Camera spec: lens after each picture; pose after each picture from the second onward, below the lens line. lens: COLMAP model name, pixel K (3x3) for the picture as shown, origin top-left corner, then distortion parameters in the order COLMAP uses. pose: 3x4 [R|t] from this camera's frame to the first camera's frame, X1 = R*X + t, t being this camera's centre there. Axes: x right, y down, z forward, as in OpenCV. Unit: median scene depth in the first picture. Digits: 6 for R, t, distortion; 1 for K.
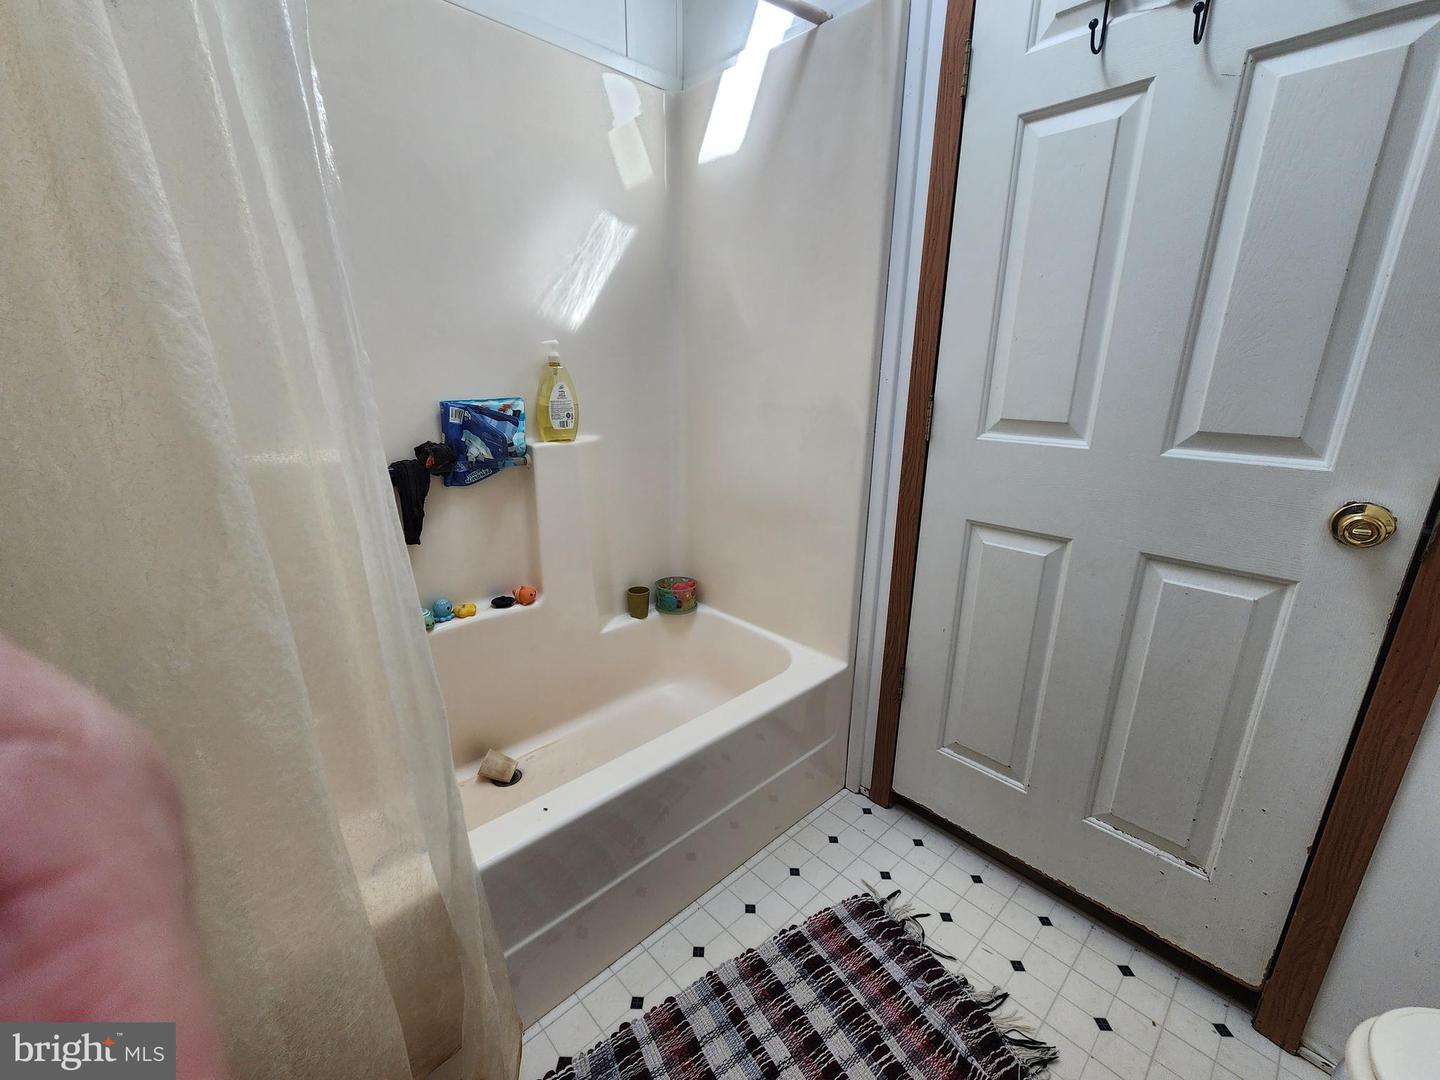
lens RADIAL K [[594.7, 0, 717.2], [0, 594.7, 538.7], [0, 0, 1]] dist [0.000337, -0.000394]
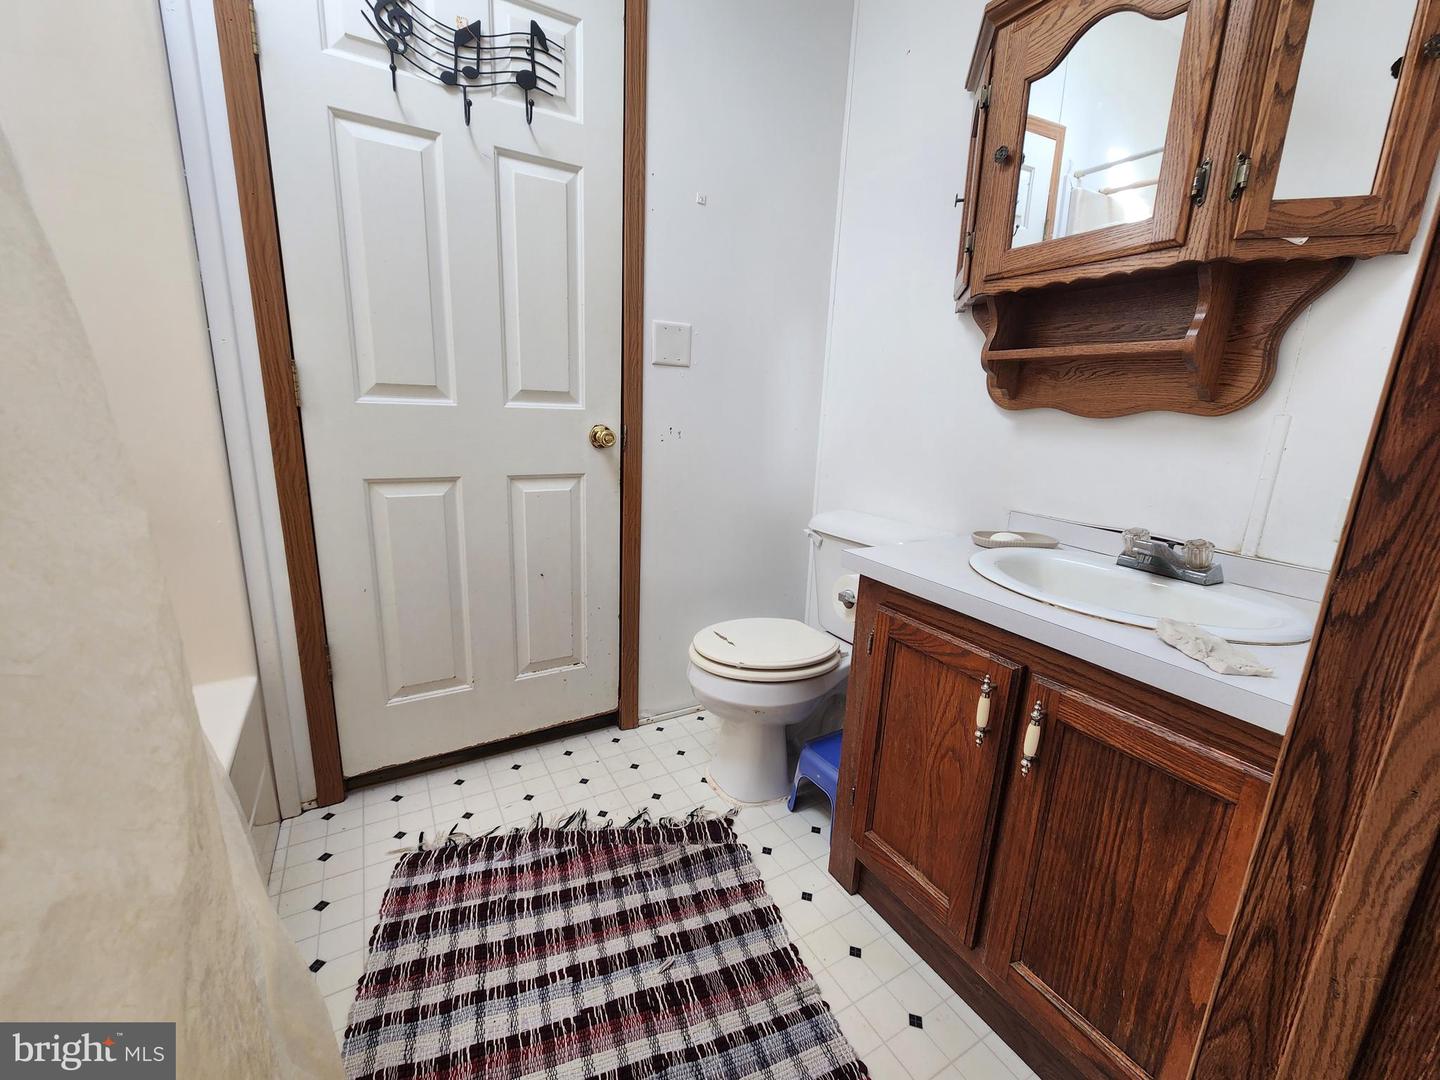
lens RADIAL K [[594.7, 0, 713.3], [0, 594.7, 536.3], [0, 0, 1]] dist [0.000337, -0.000394]
pose [[0.223194, -0.219634, 0.949708, -0.541154], [0.227016, 0.959207, 0.168479, 0.032397], [-0.947970, 0.177996, 0.263950, 0.161221]]
